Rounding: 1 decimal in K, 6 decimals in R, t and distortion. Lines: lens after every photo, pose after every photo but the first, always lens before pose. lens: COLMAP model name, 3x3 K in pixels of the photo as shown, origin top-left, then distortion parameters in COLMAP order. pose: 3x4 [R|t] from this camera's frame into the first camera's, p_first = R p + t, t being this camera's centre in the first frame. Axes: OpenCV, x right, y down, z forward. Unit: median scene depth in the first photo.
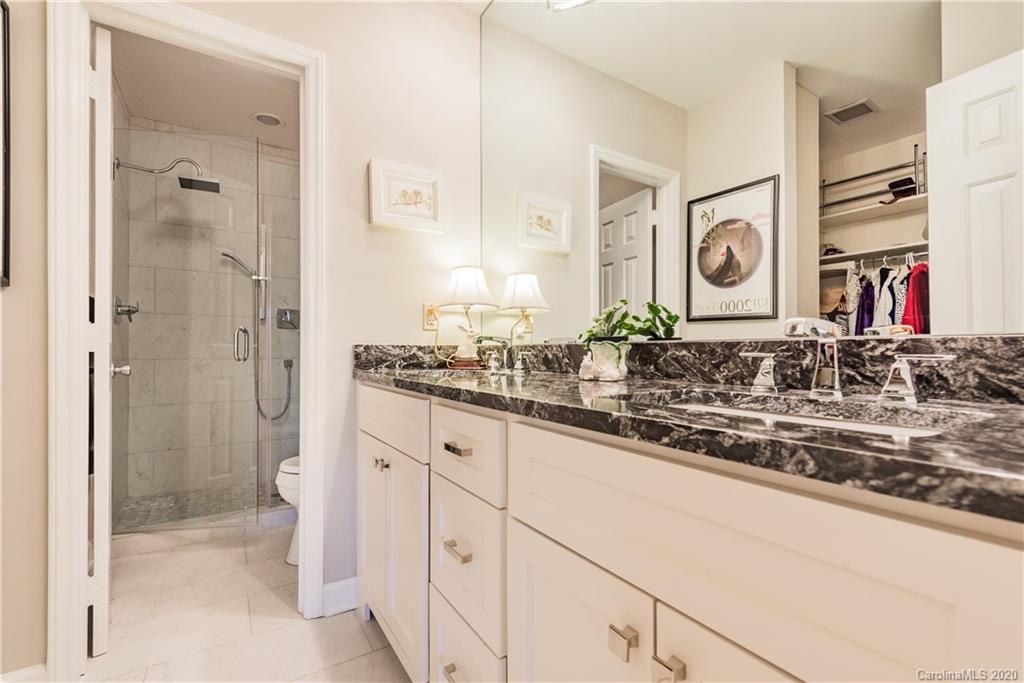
lens RADIAL K [[452.5, 0, 516.8], [0, 452.5, 348.6], [0, 0, 1]] dist [0.014840, 0.000431]
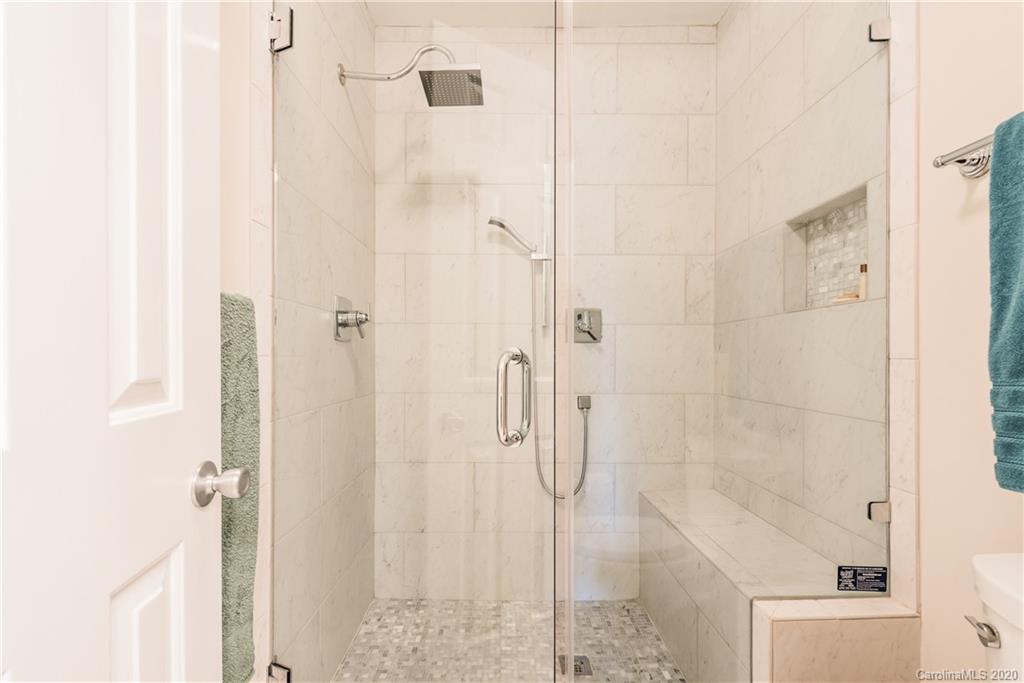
lens RADIAL K [[452.5, 0, 516.8], [0, 452.5, 348.6], [0, 0, 1]] dist [0.014840, 0.000431]
pose [[0.855627, -0.002567, -0.517586, -0.314607], [0.000100, 0.999989, -0.004793, -0.037397], [0.517592, 0.004049, 0.855618, 0.523241]]
